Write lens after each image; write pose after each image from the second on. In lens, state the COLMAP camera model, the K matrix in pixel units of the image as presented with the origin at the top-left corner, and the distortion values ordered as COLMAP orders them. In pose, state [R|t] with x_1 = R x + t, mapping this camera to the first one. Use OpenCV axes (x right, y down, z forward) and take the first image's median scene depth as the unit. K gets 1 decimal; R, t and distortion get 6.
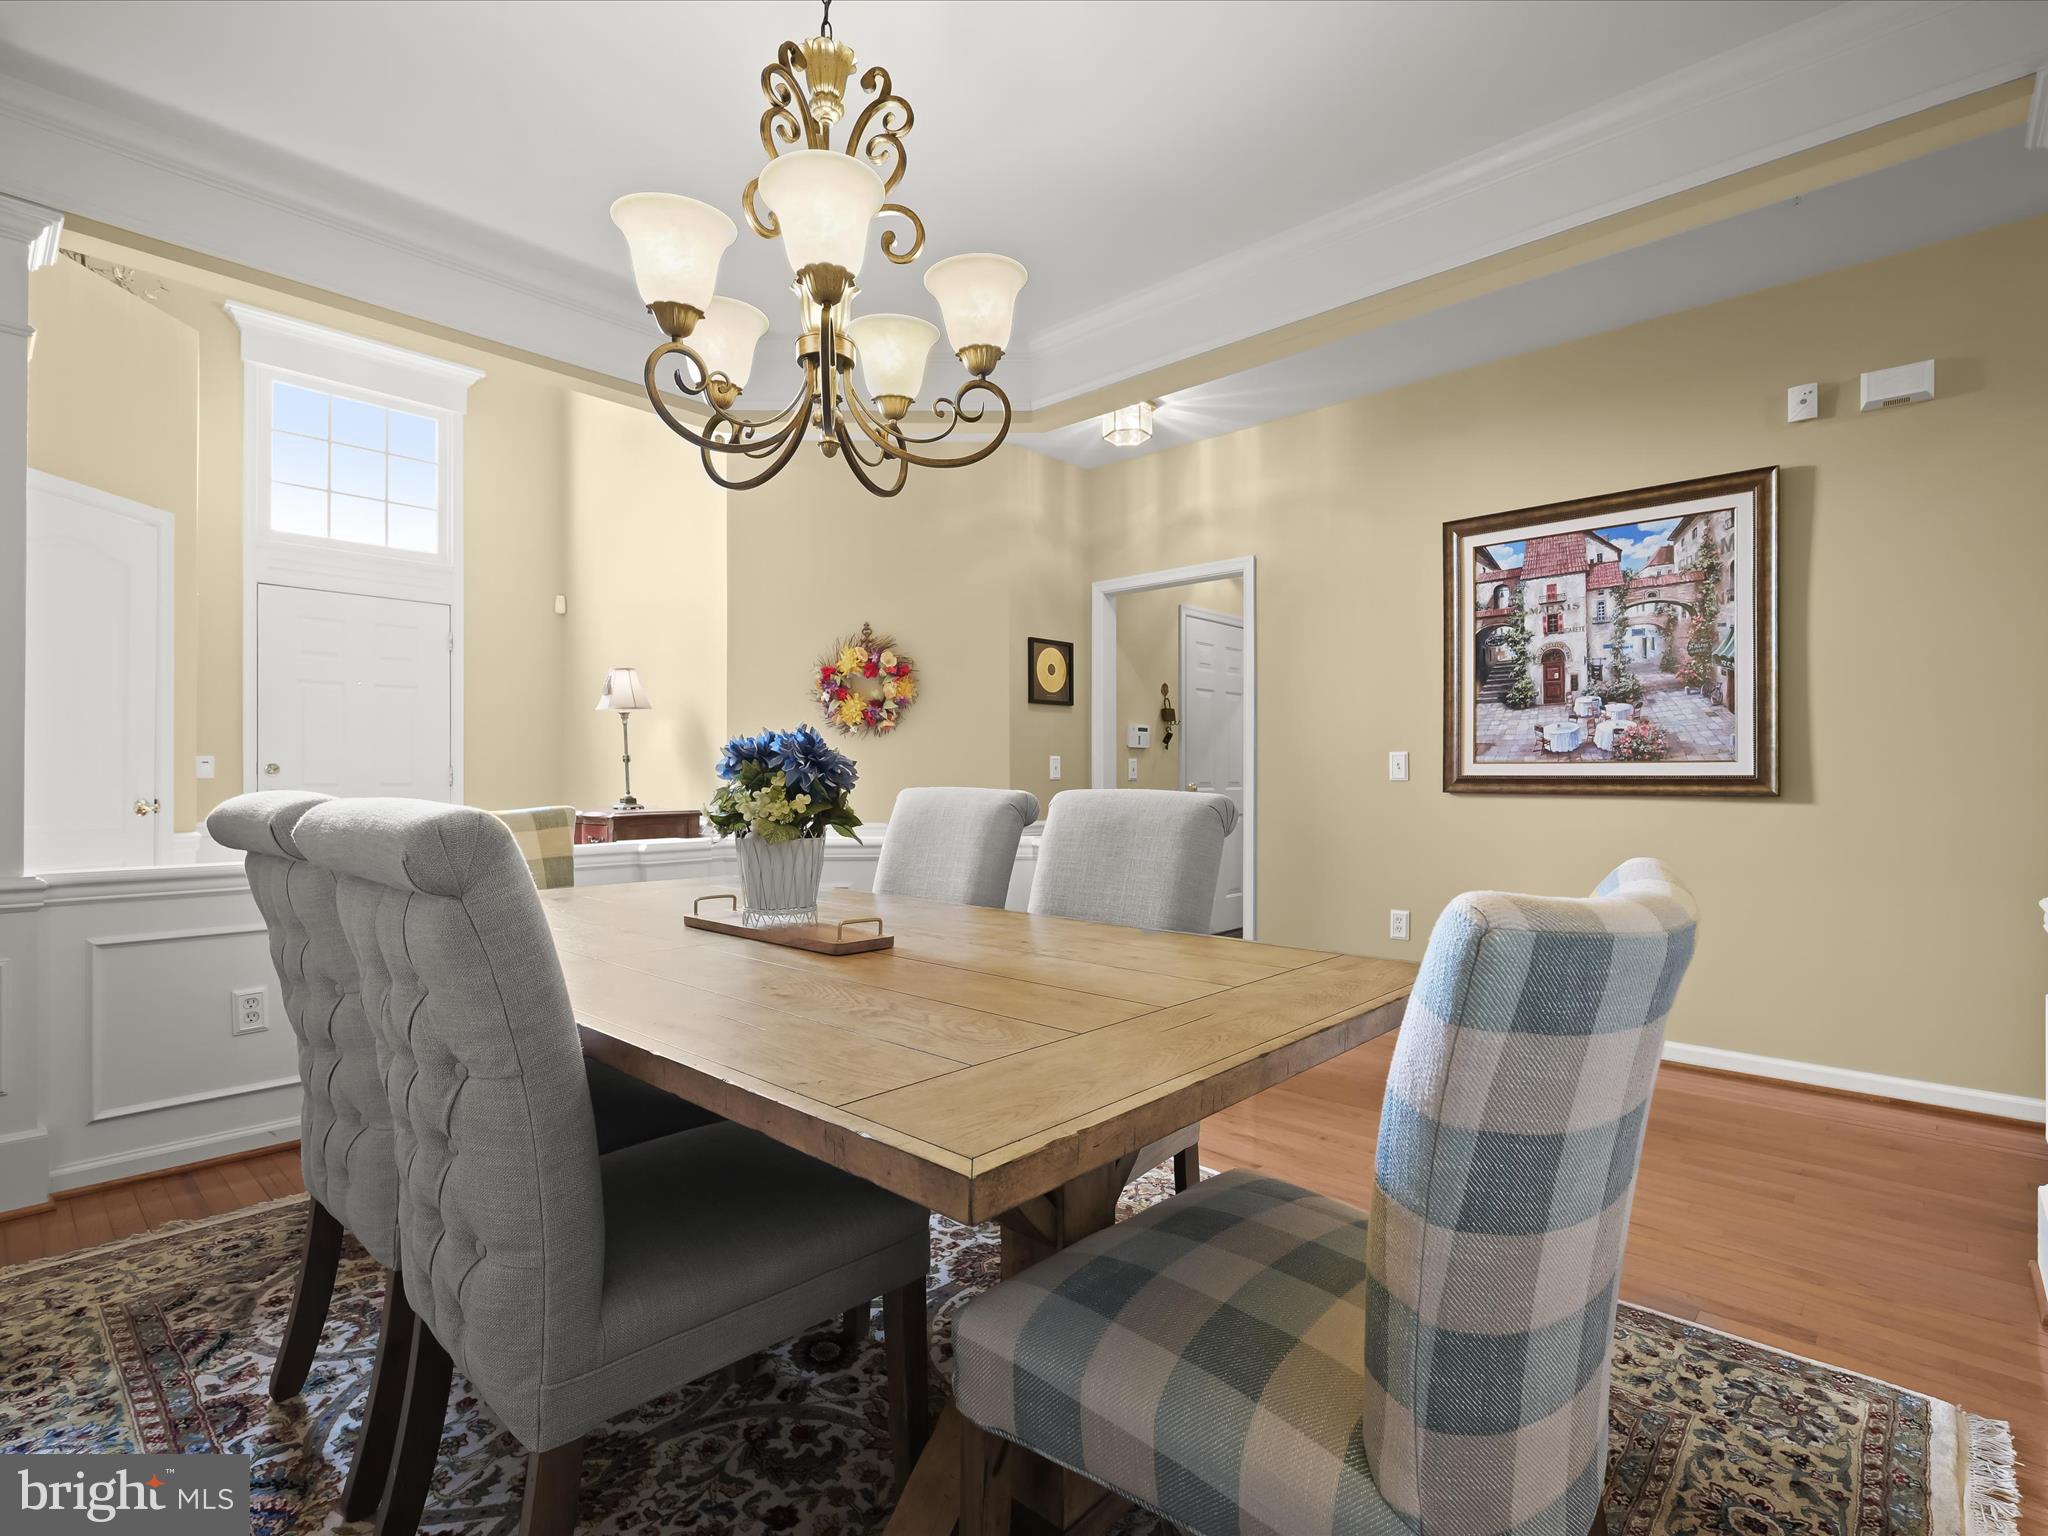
lens RADIAL K [[991.8, 0, 1030.0], [0, 991.8, 775.6], [0, 0, 1]] dist [0.006325, 0.000464]
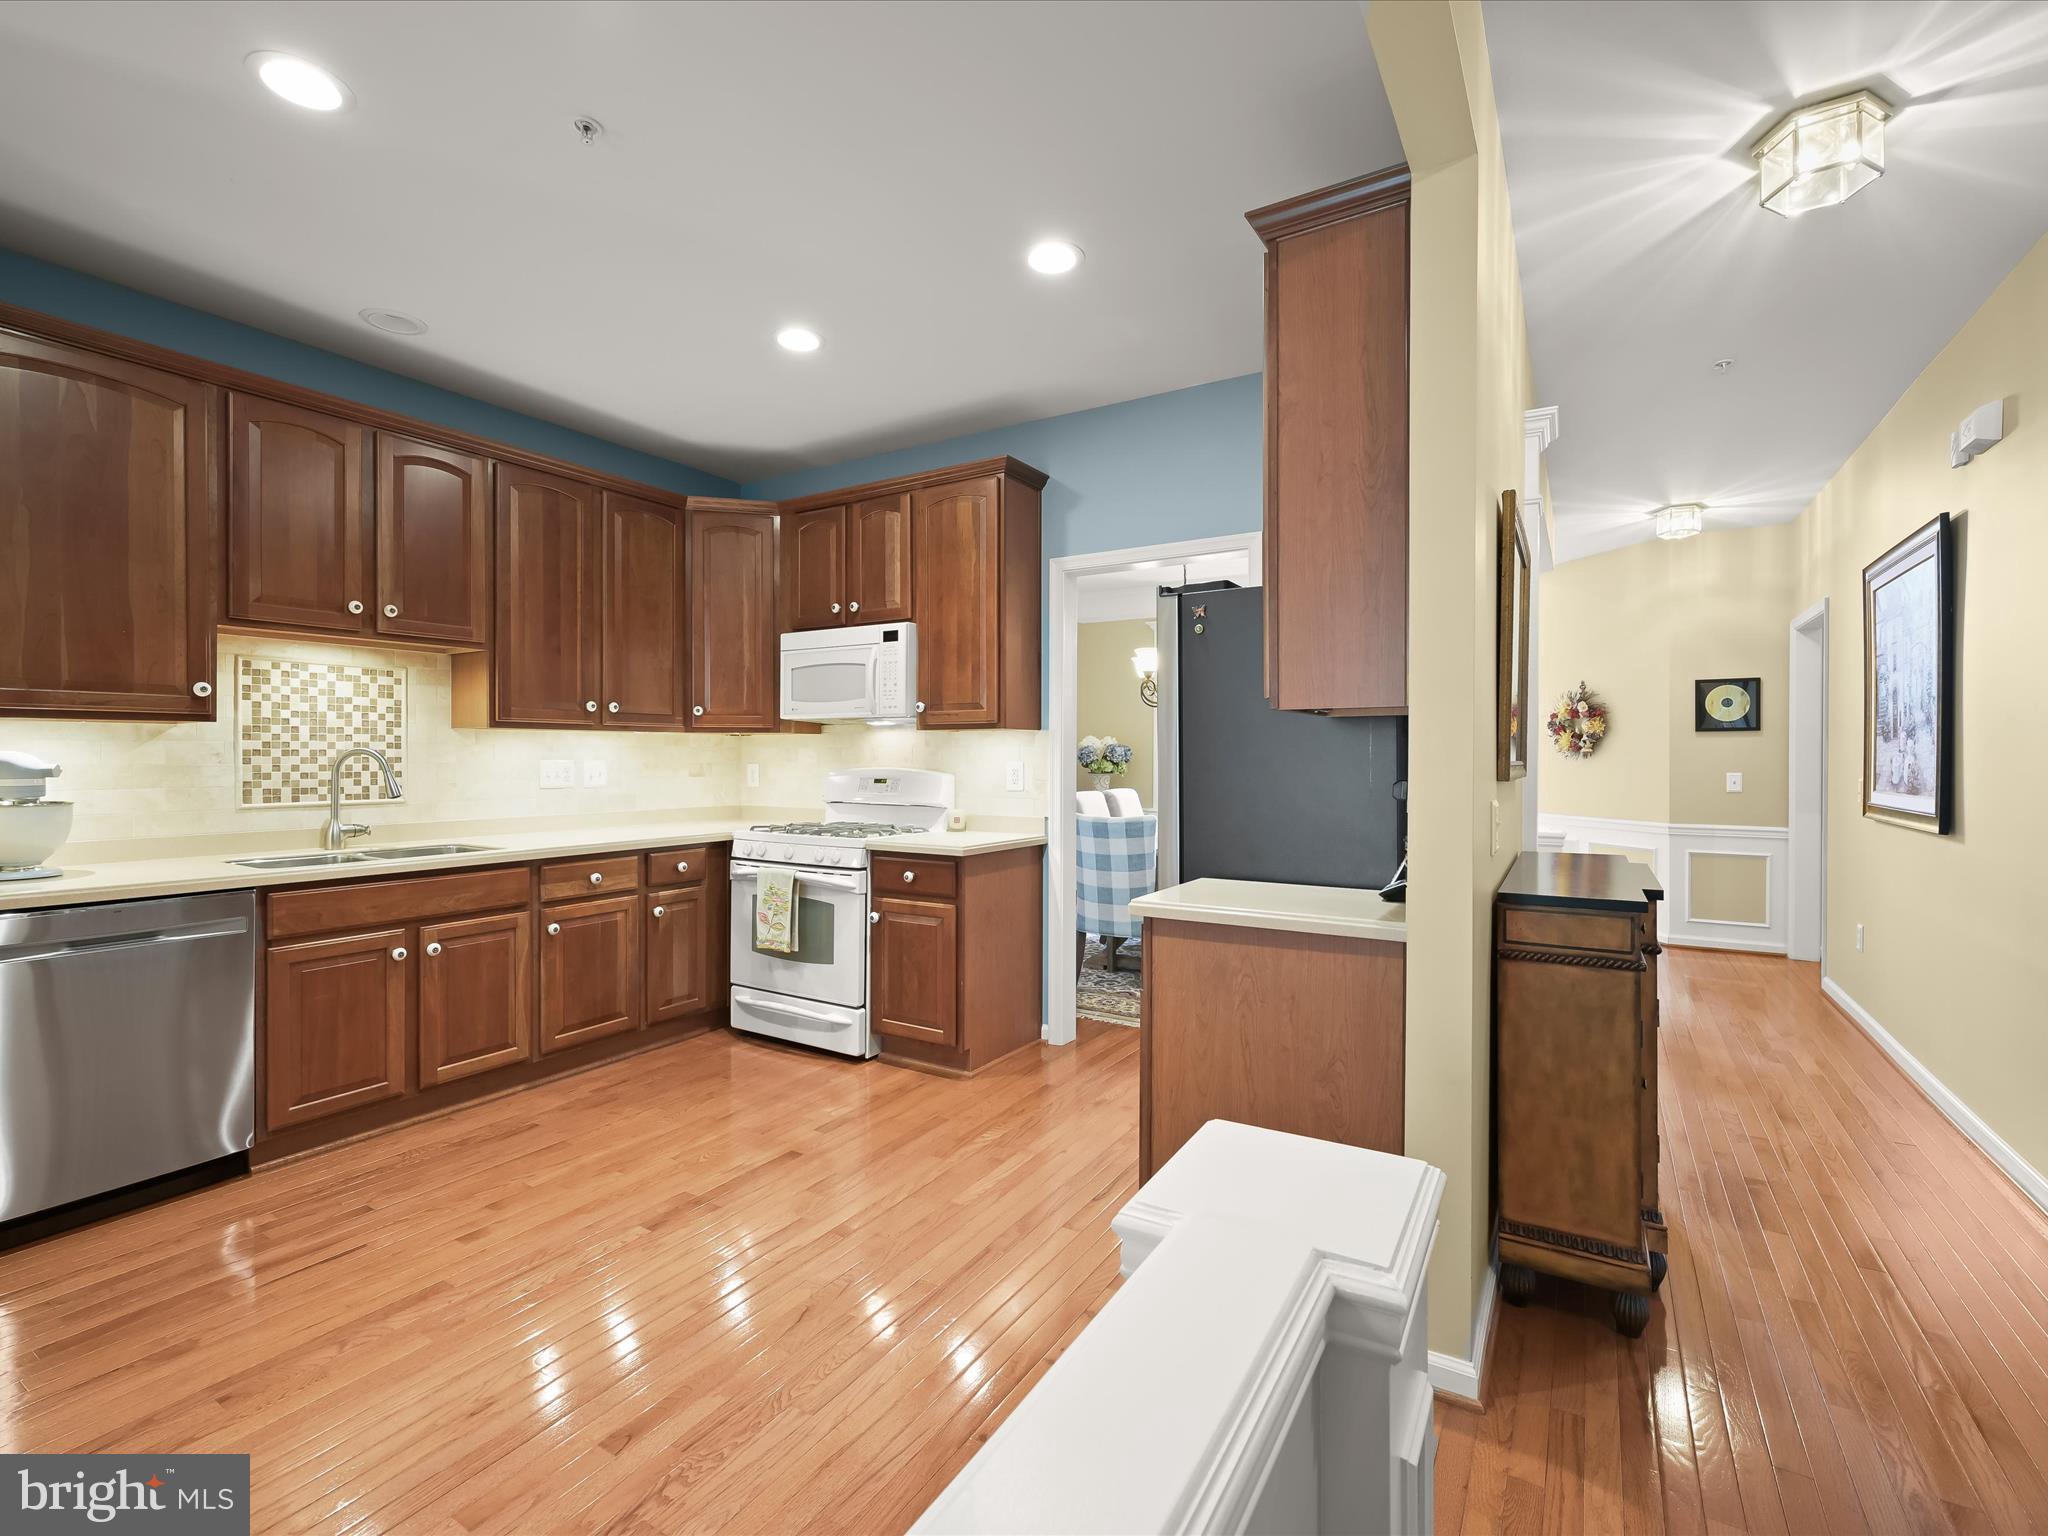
lens RADIAL K [[910.8, 0, 1021.2], [0, 910.8, 767.9], [0, 0, 1]] dist [-0.007155, 0.001642]
pose [[0.186139, 0.009768, -0.982475, 0.997745], [-0.005253, 0.999946, 0.008946, -0.031412], [0.982509, 0.003496, 0.186180, -0.083838]]
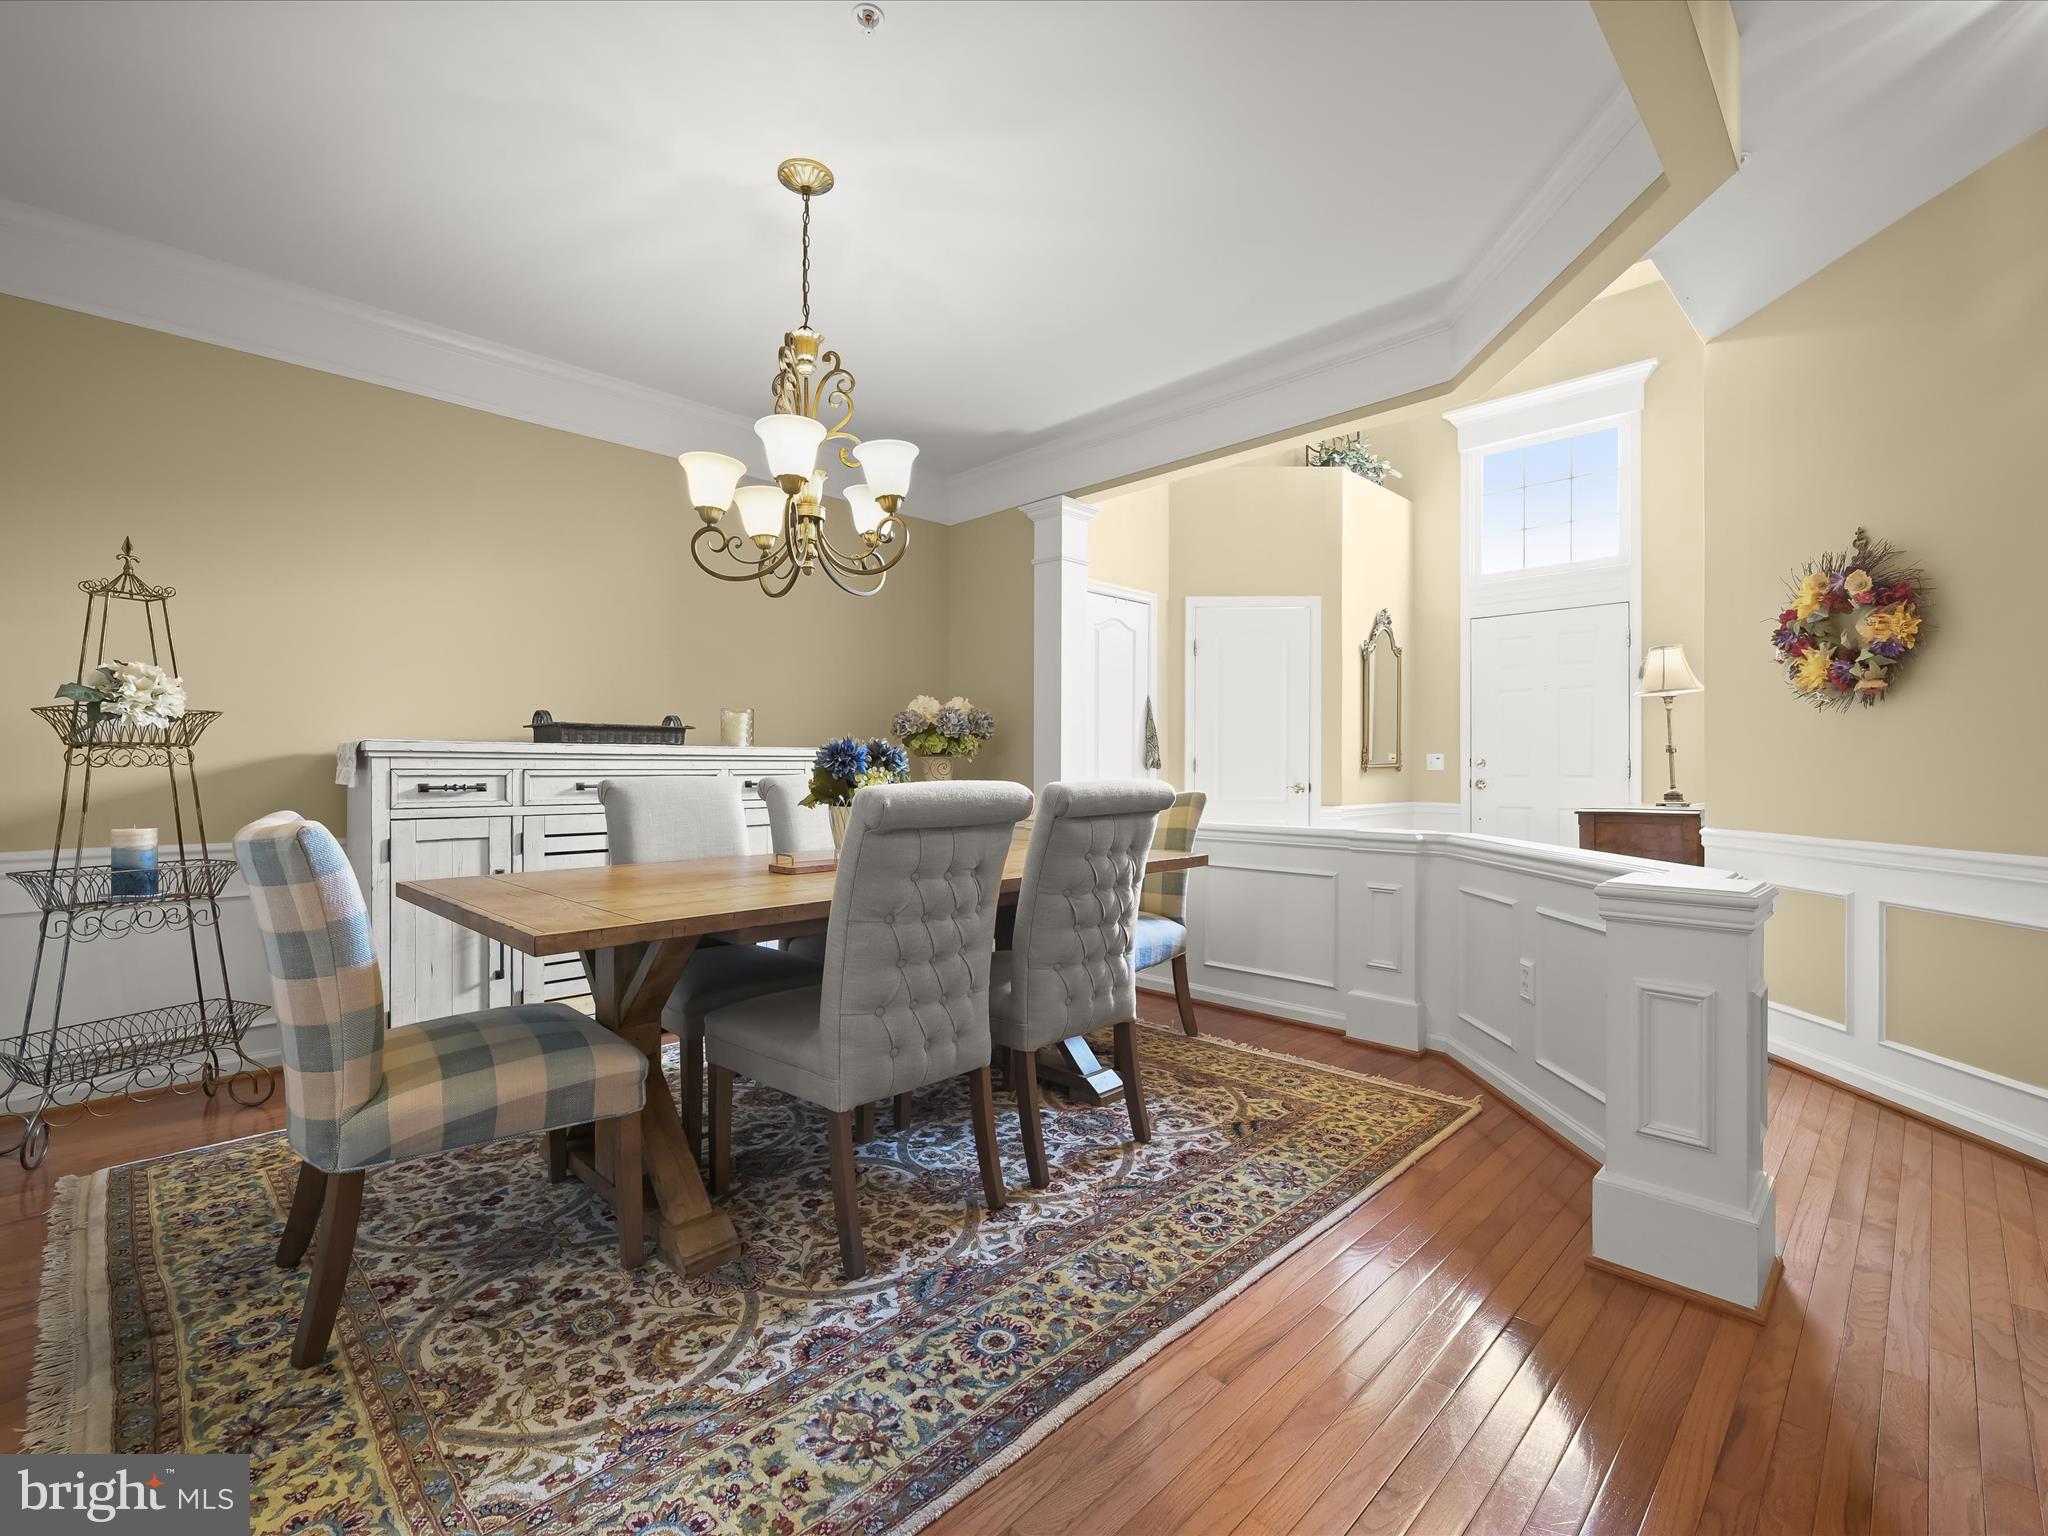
lens RADIAL K [[910.8, 0, 1024.4], [0, 910.8, 763.4], [0, 0, 1]] dist [-0.007155, 0.001642]
pose [[-0.041307, -0.004678, -0.999136, 0.429852], [-0.006470, 0.999969, -0.004414, 0.002950], [0.999126, 0.006282, -0.041336, 0.472847]]
